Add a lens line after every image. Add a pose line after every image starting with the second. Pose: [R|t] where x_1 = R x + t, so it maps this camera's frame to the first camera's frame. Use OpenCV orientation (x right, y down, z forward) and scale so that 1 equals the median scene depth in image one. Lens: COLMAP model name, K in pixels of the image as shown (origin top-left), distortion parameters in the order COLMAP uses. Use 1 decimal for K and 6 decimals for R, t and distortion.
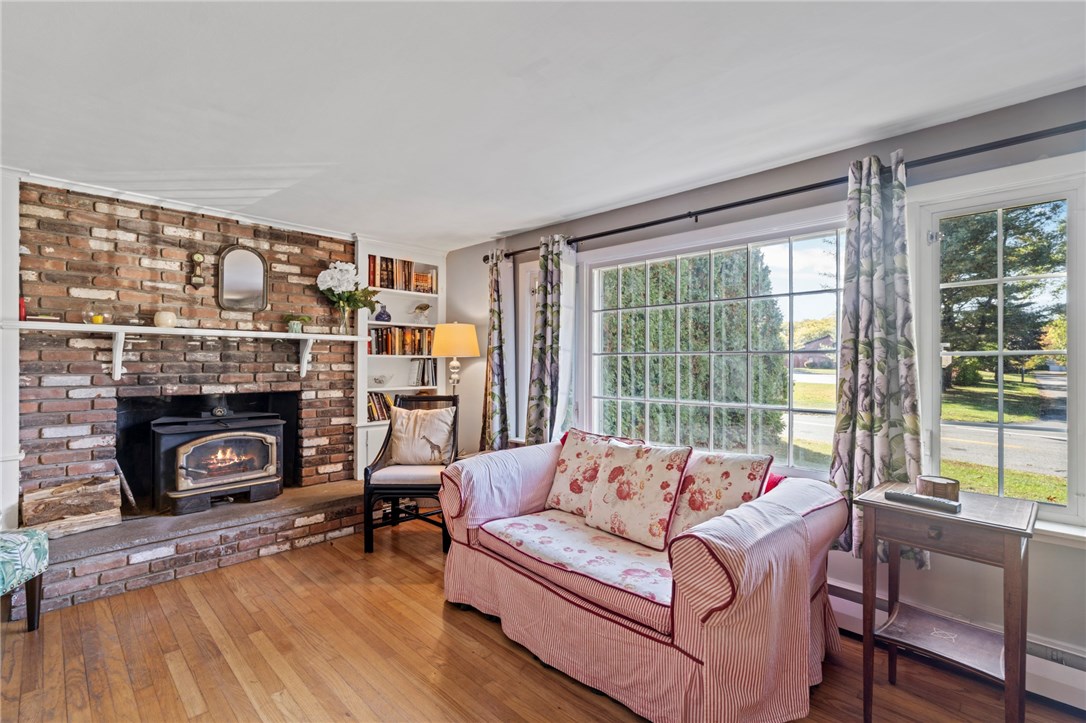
lens RADIAL K [[490.3, 0, 538.7], [0, 490.3, 361.1], [0, 0, 1]] dist [-0.003736, 0.001153]
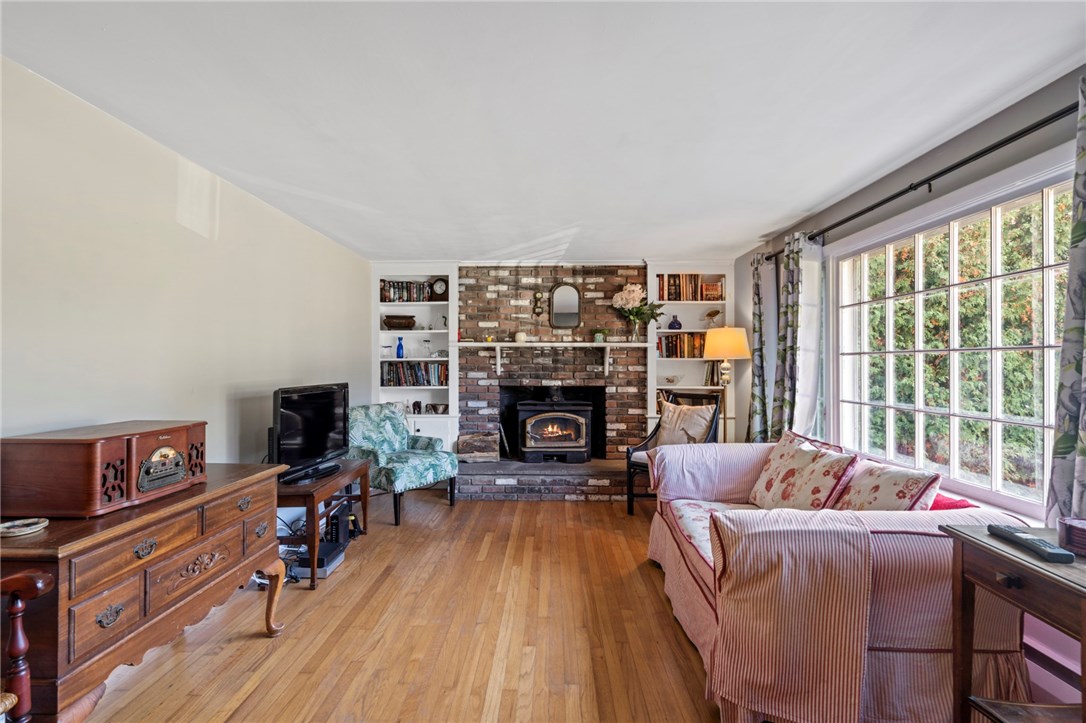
lens RADIAL K [[490.3, 0, 538.7], [0, 490.3, 361.1], [0, 0, 1]] dist [-0.003736, 0.001153]
pose [[0.684406, -0.007699, -0.729060, 0.391191], [0.002069, 0.999961, -0.008618, 0.004915], [0.729098, 0.004390, 0.684395, -0.035799]]
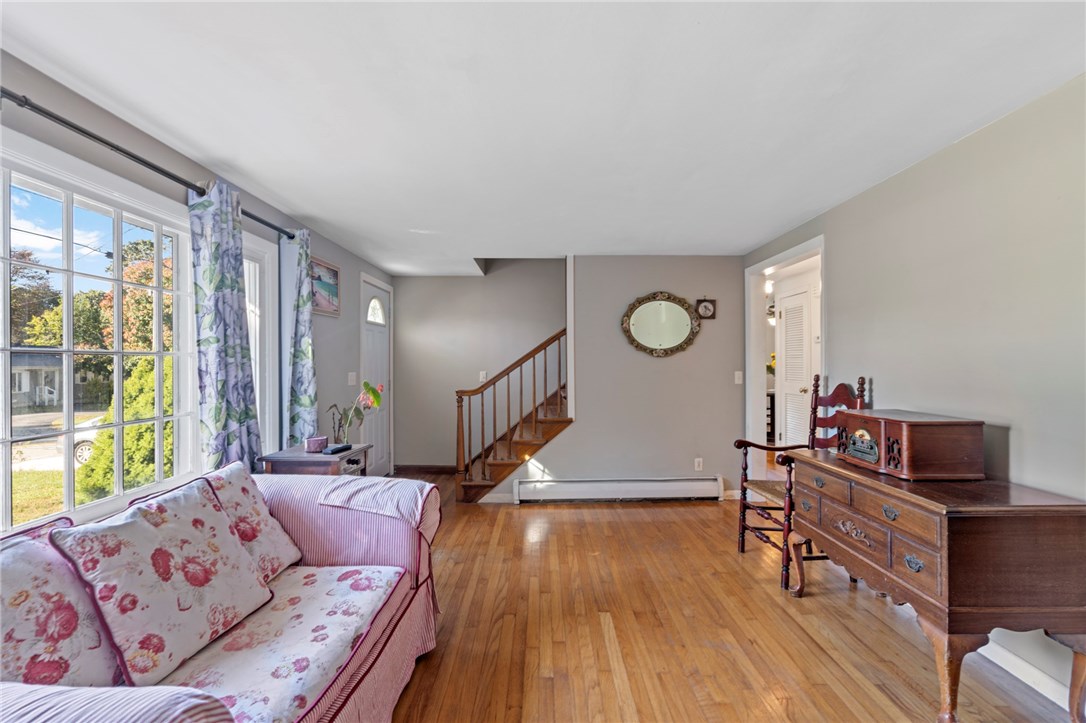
lens RADIAL K [[490.3, 0, 538.7], [0, 490.3, 361.1], [0, 0, 1]] dist [-0.003736, 0.001153]
pose [[-0.697189, 0.001108, 0.716887, -0.405814], [0.001648, 0.999999, 0.000057, -0.002821], [-0.716886, 0.001221, -0.697190, 0.789424]]
